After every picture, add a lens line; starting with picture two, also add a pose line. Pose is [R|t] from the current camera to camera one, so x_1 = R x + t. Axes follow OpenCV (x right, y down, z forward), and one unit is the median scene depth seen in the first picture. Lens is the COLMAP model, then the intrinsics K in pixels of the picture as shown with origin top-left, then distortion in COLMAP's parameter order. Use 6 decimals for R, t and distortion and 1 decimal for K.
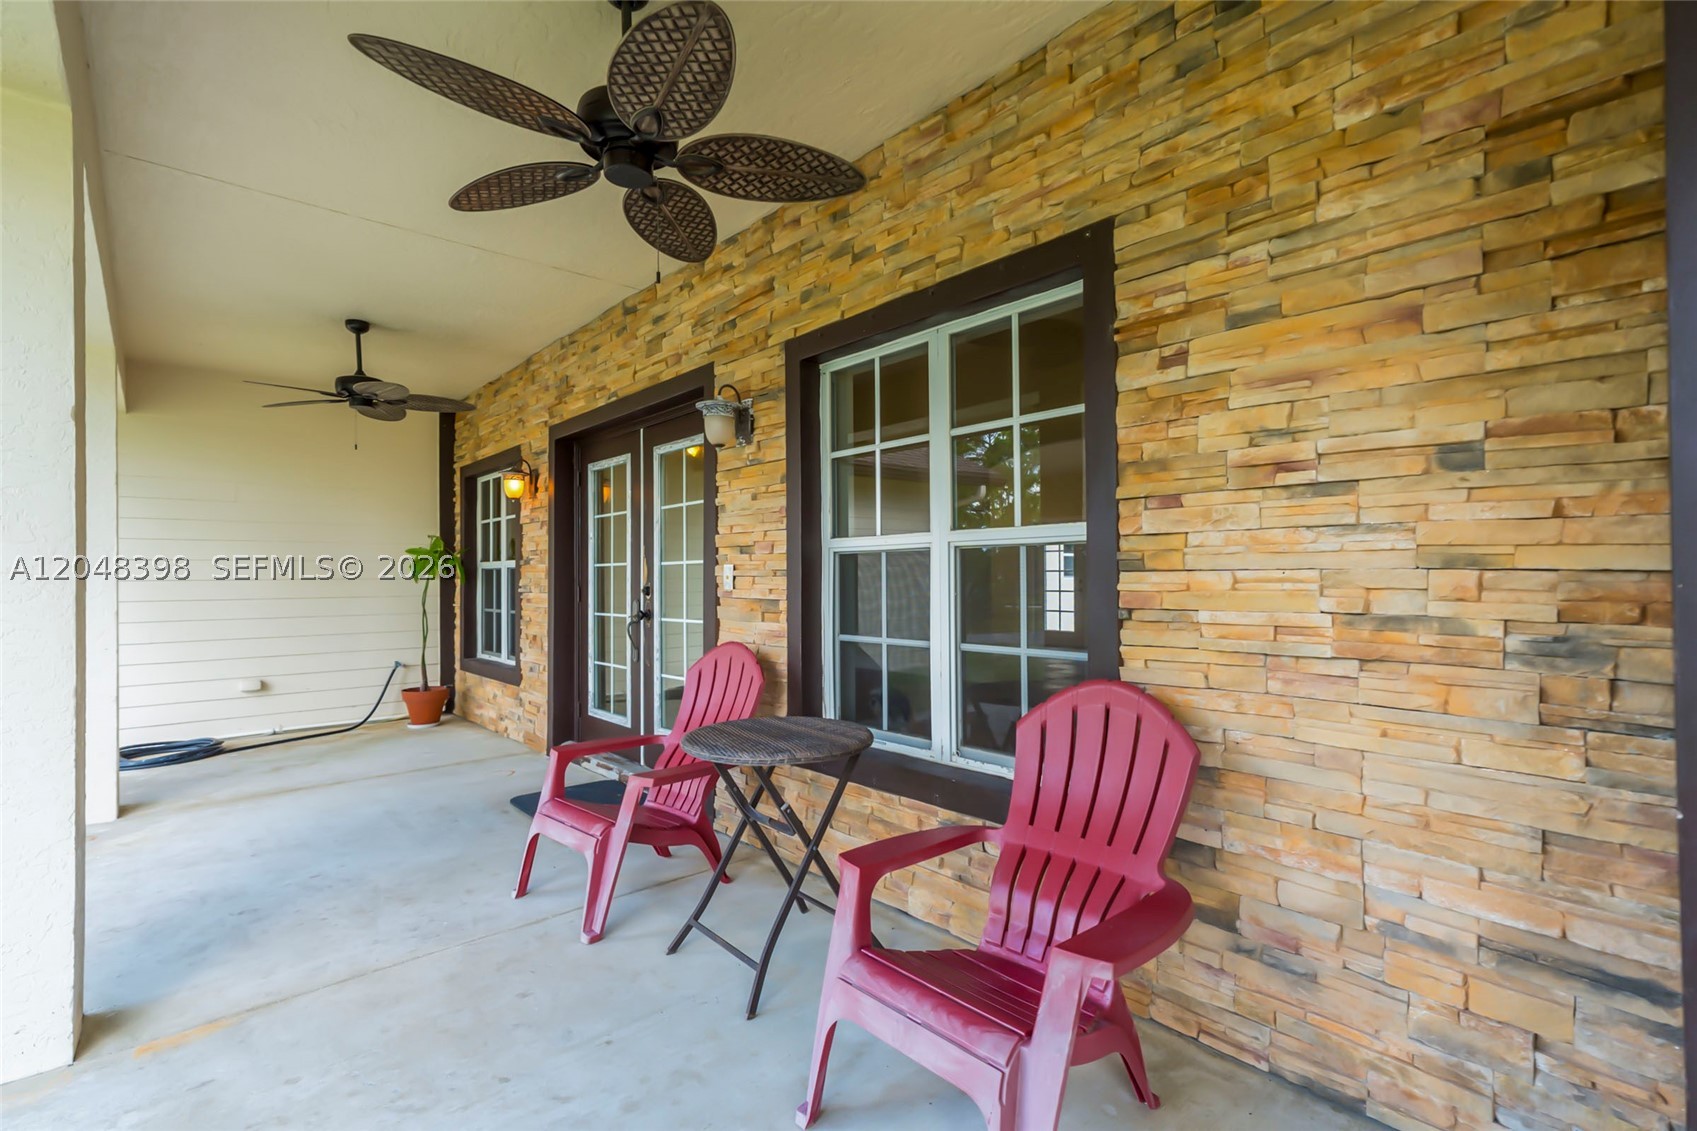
lens RADIAL K [[787.8, 0, 851.7], [0, 787.8, 555.8], [0, 0, 1]] dist [-0.001226, -0.000433]
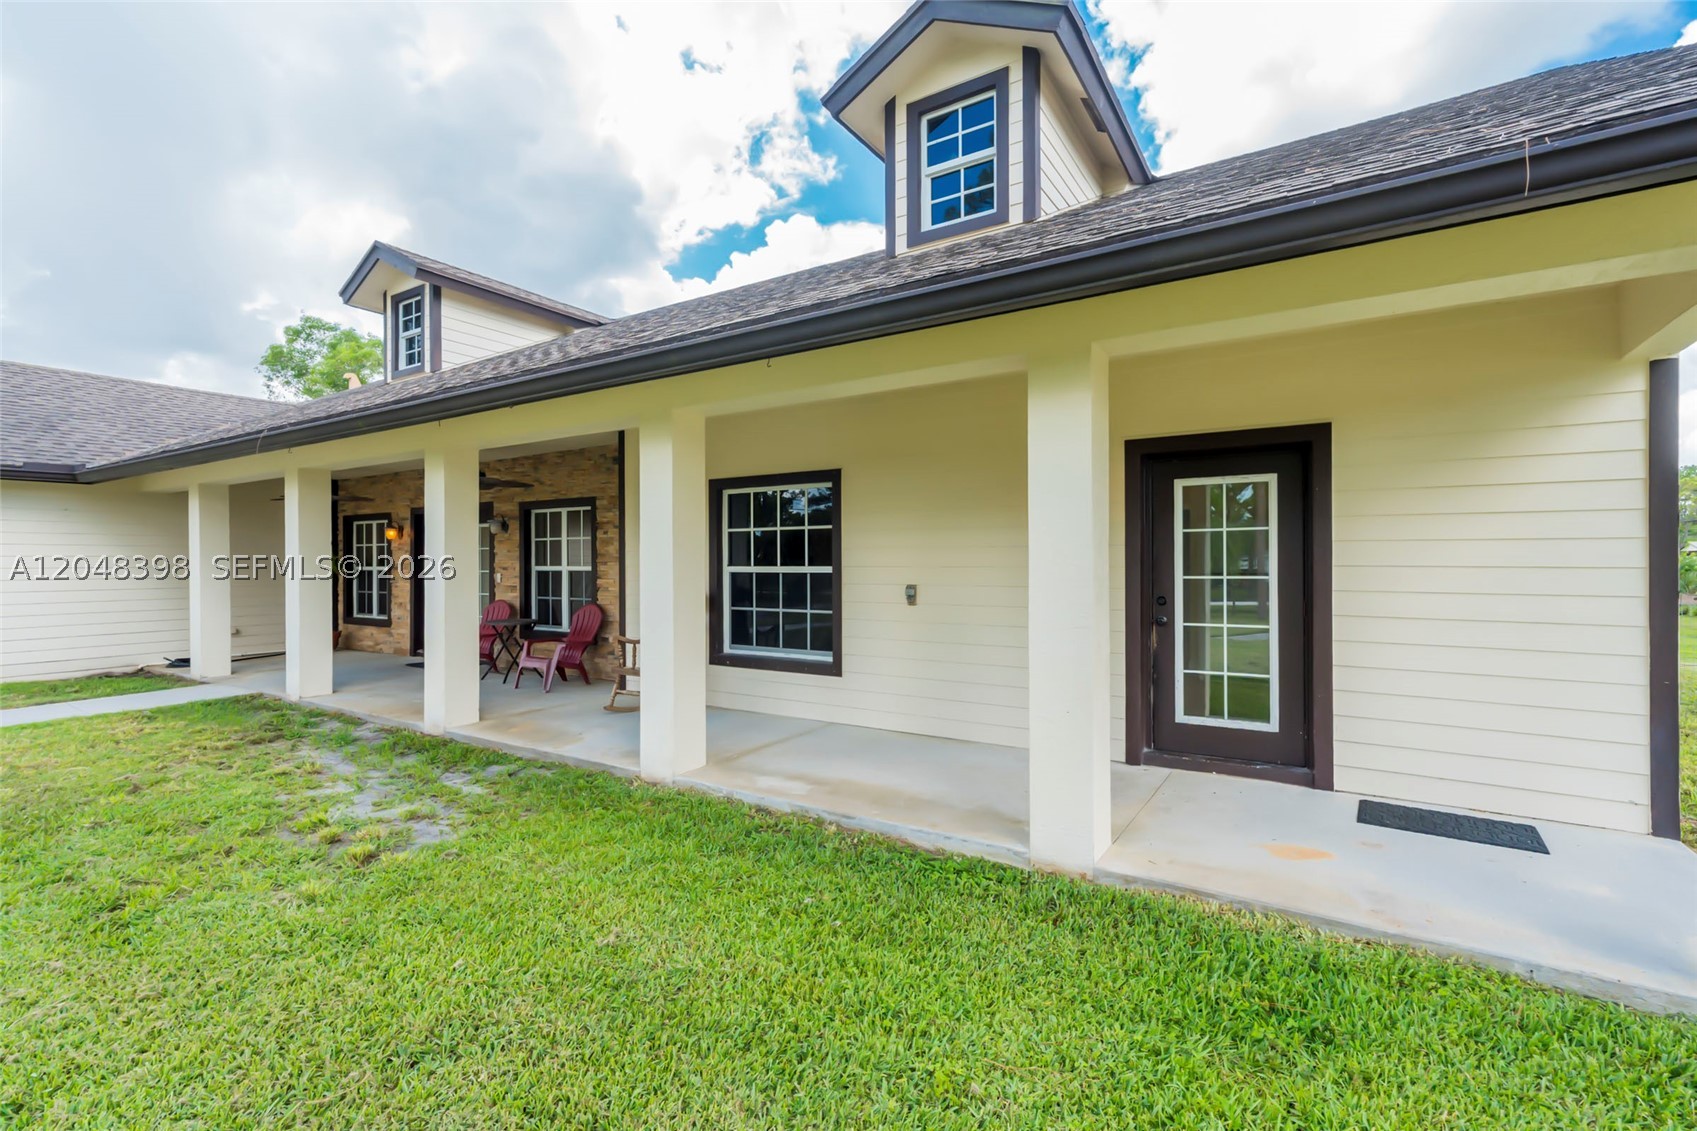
lens RADIAL K [[787.8, 0, 851.7], [0, 787.8, 555.8], [0, 0, 1]] dist [-0.001226, -0.000433]
pose [[0.963775, 0.006672, 0.266633, 0.346308], [-0.011358, 0.999807, 0.016038, -0.124513], [-0.266474, -0.018486, 0.963665, -2.302340]]
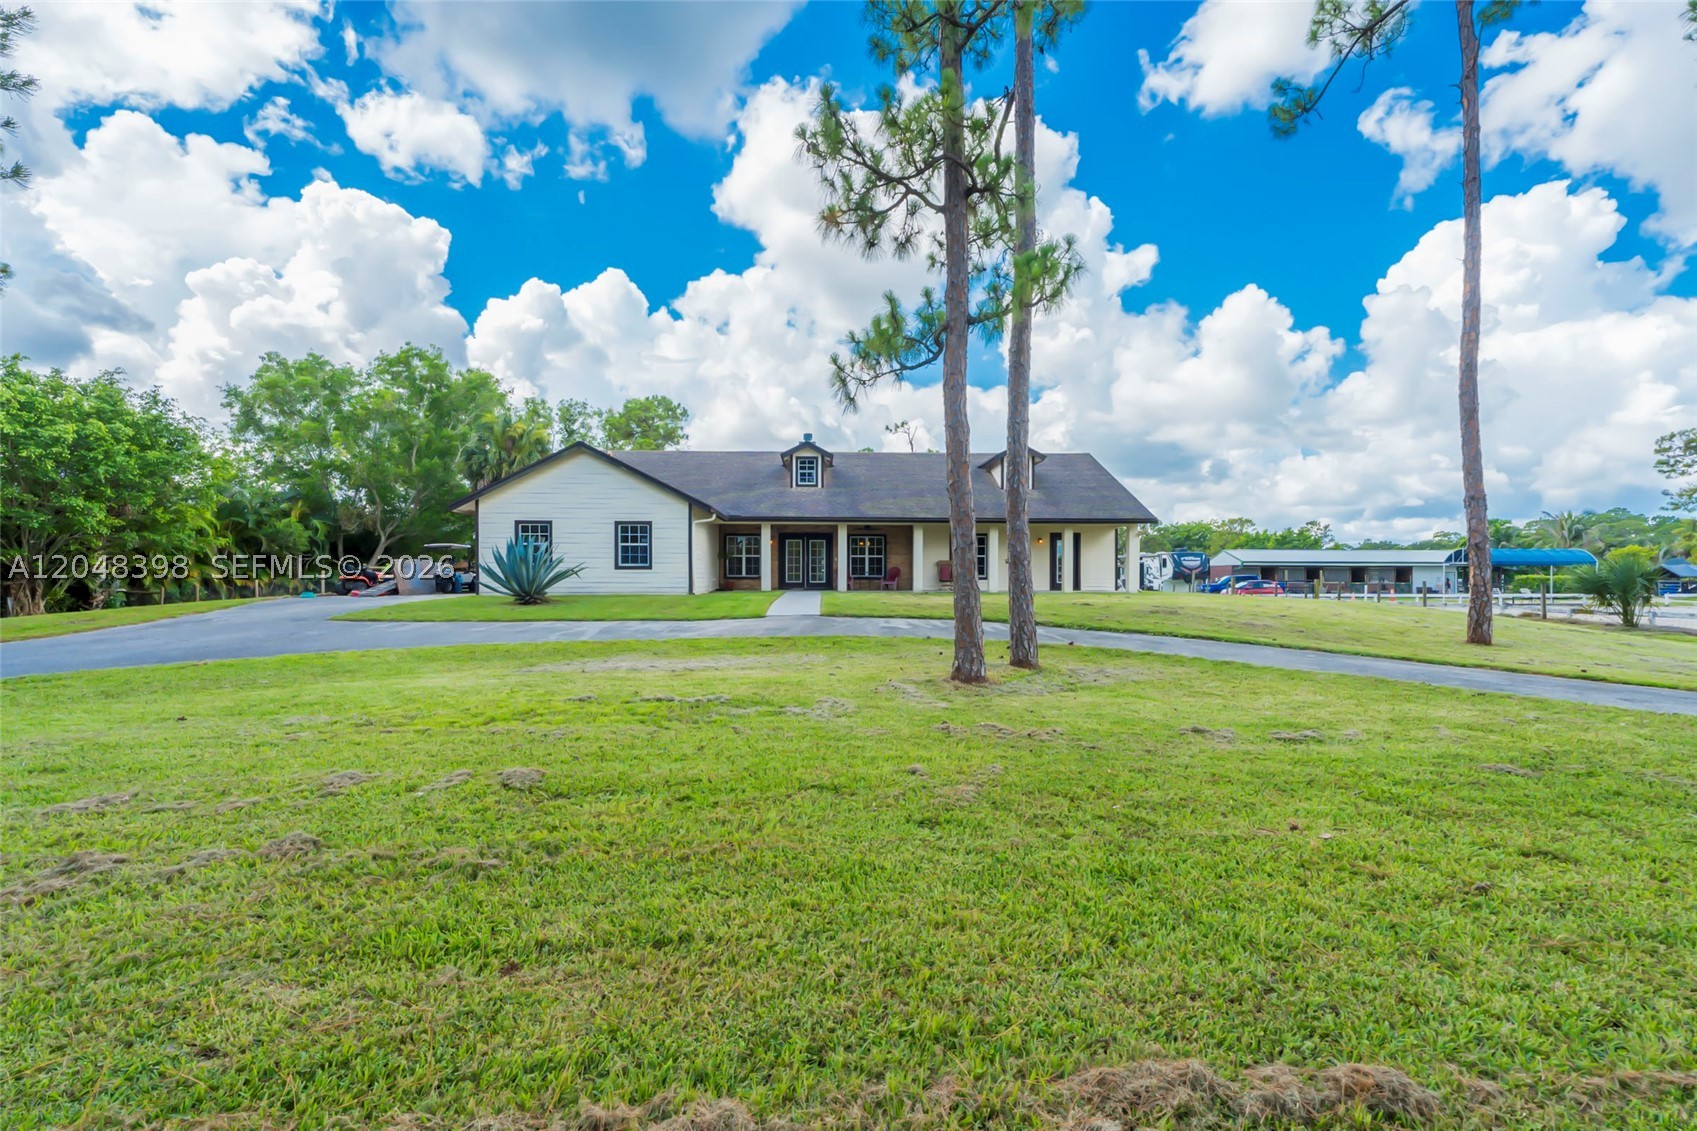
lens RADIAL K [[787.8, 0, 851.7], [0, 787.8, 555.8], [0, 0, 1]] dist [-0.001226, -0.000433]
pose [[0.642071, 0.028837, 0.766103, -7.164378], [-0.036096, 0.999321, -0.007364, 0.054258], [-0.765795, -0.022925, 0.642676, -5.006925]]
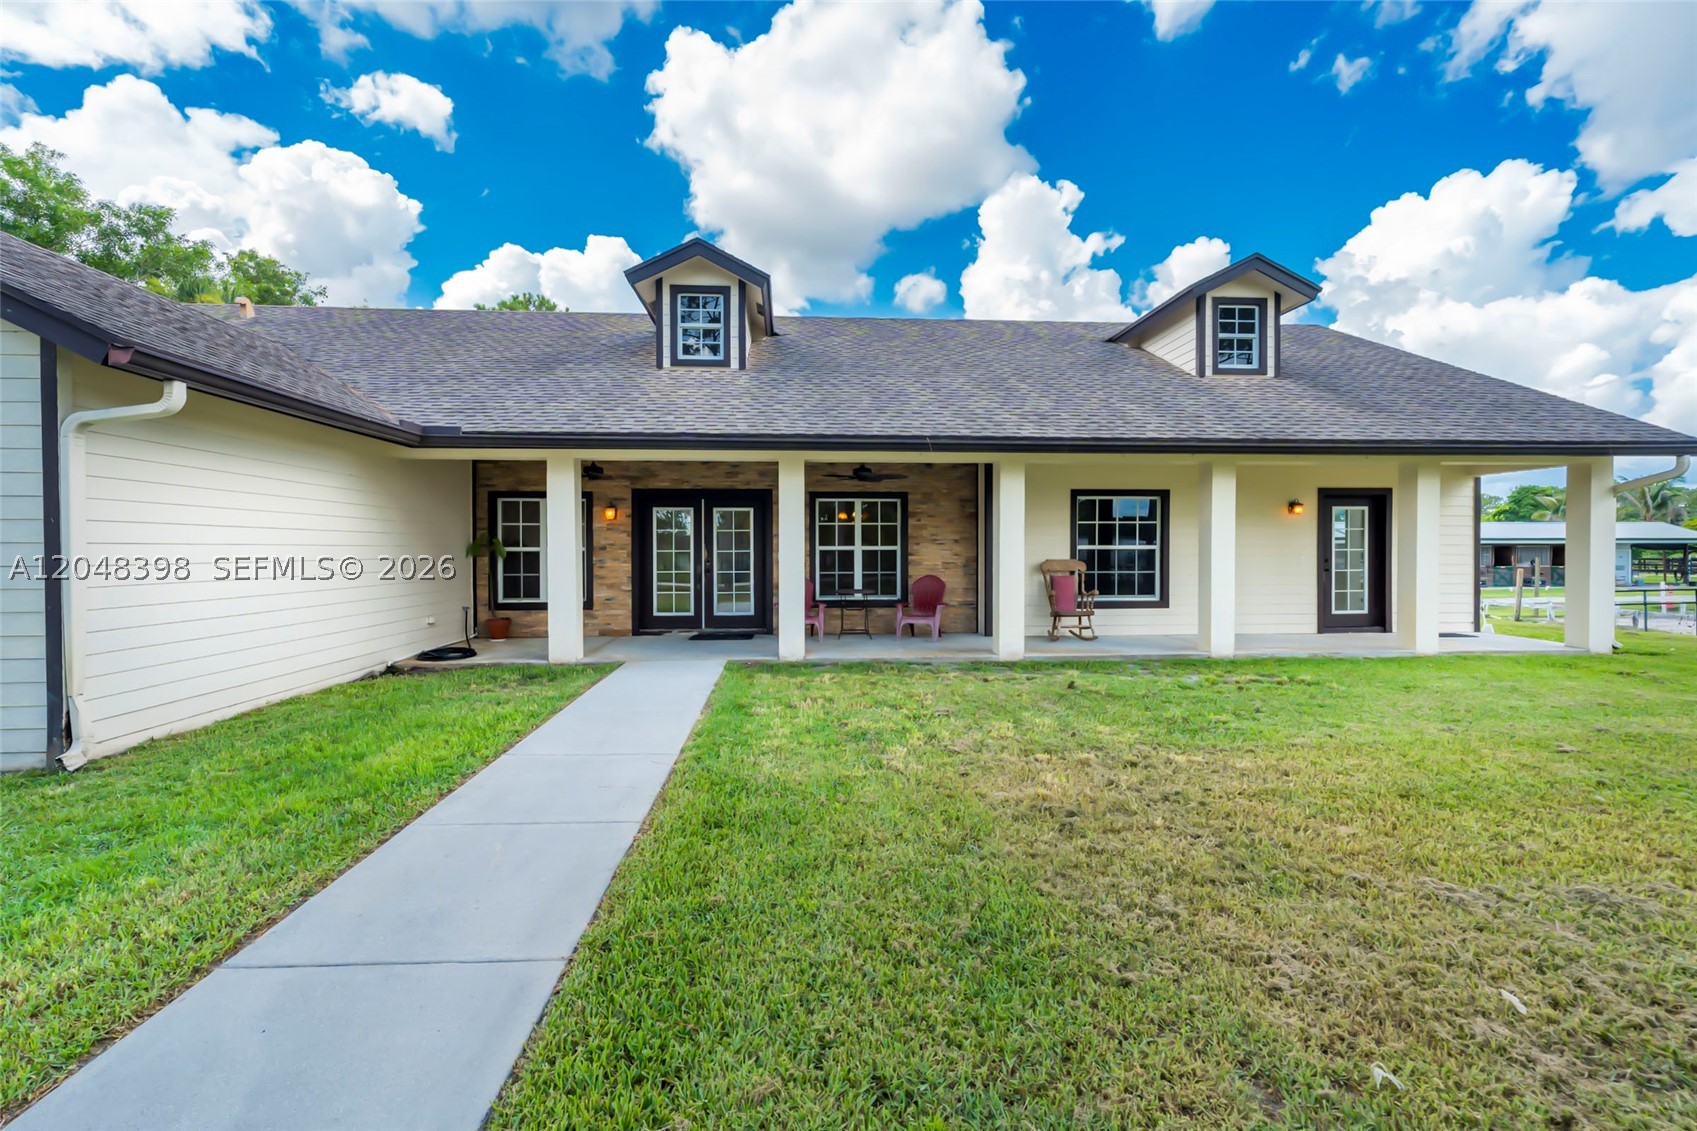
lens RADIAL K [[787.8, 0, 851.7], [0, 787.8, 555.8], [0, 0, 1]] dist [-0.001226, -0.000433]
pose [[0.611062, -0.000467, 0.791583, -2.853258], [-0.025058, 0.999487, 0.019933, -0.051650], [-0.791186, -0.032016, 0.610737, -1.394044]]
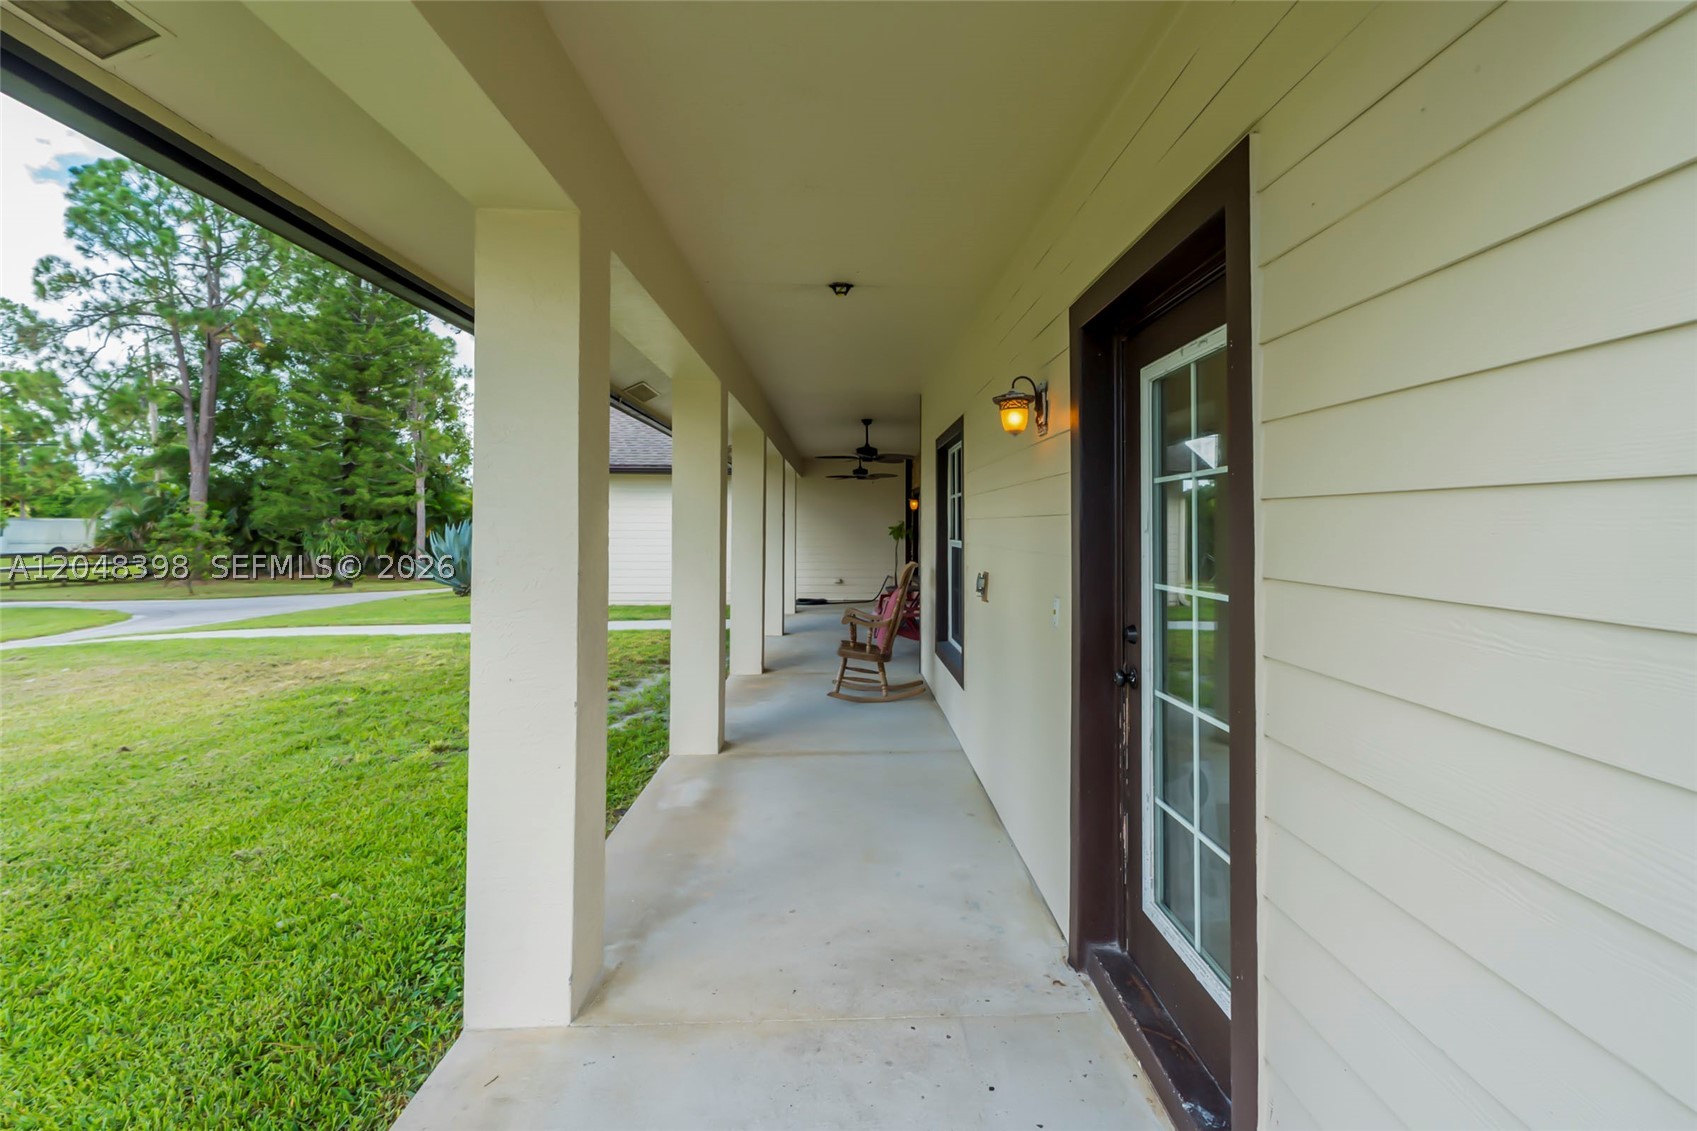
lens RADIAL K [[795.1, 0, 854.0], [0, 795.1, 508.5], [0, 0, 1]] dist [0.000023, -0.000018]
pose [[0.765036, -0.002903, -0.643981, 1.683600], [0.007075, 0.999967, 0.003897, -0.138007], [0.643949, -0.007538, 0.765031, -1.652850]]
